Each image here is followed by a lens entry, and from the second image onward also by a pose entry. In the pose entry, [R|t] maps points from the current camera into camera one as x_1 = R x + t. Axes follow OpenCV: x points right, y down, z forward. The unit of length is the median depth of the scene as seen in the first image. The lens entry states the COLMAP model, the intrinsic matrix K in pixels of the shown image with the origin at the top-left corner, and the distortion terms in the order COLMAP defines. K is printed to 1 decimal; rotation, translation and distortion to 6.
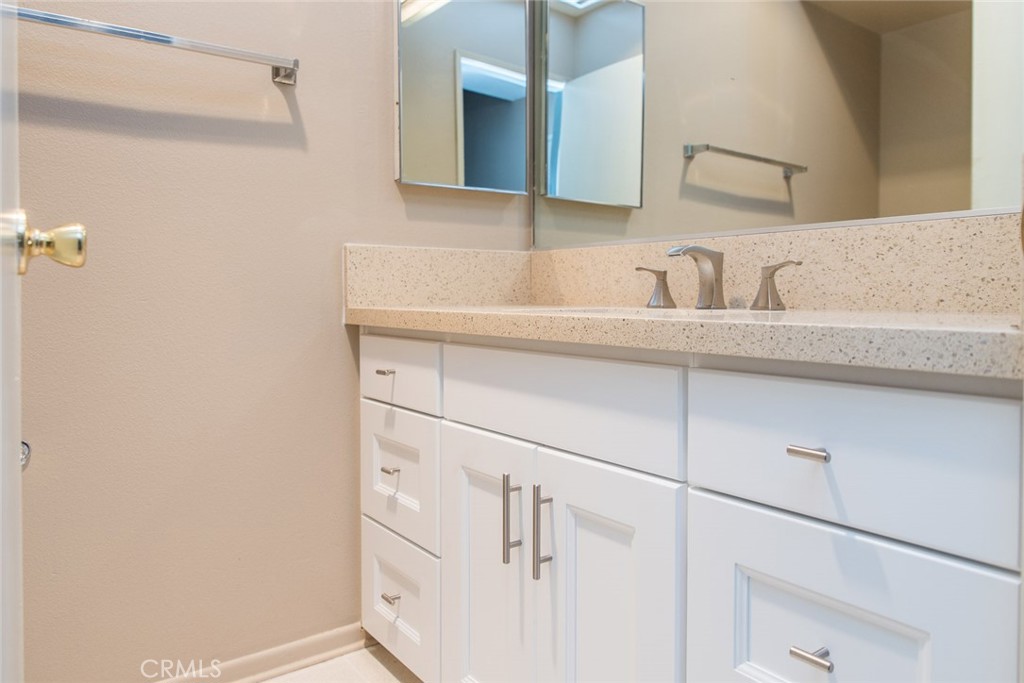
lens RADIAL K [[715.8, 0, 518.7], [0, 715.8, 302.2], [0, 0, 1]] dist [-0.000078, -0.007752]
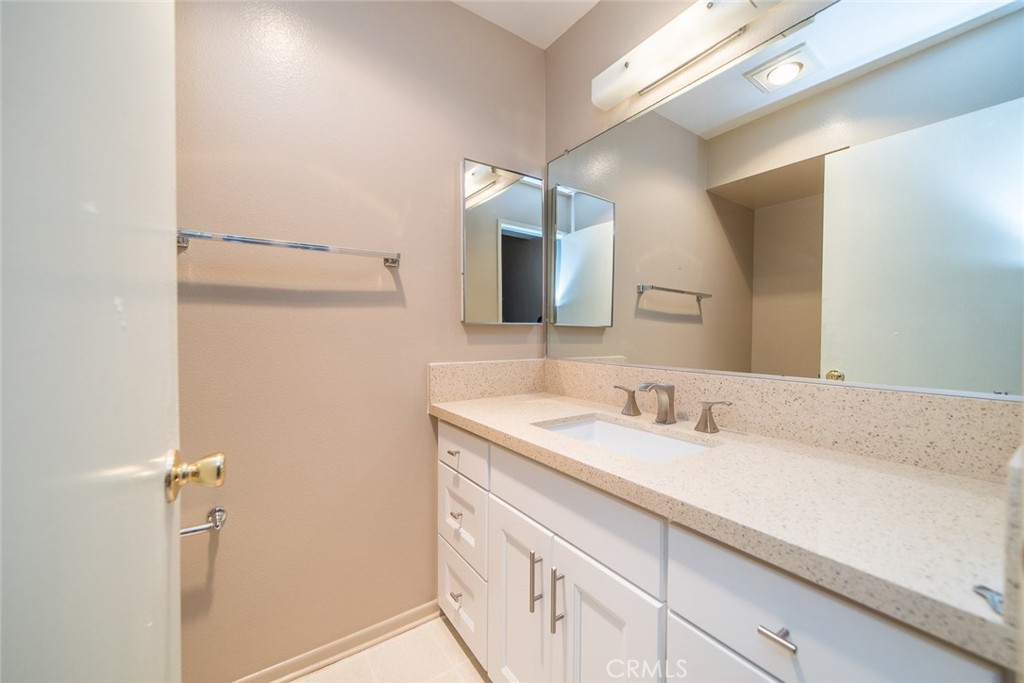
lens RADIAL K [[397.1, 0, 518.2], [0, 397.1, 338.4], [0, 0, 1]] dist [0.003009, -0.000064]
pose [[0.999459, 0.007798, -0.031941, -0.019230], [-0.007708, 0.999966, 0.002956, -0.162422], [0.031963, -0.002708, 0.999485, 0.138244]]
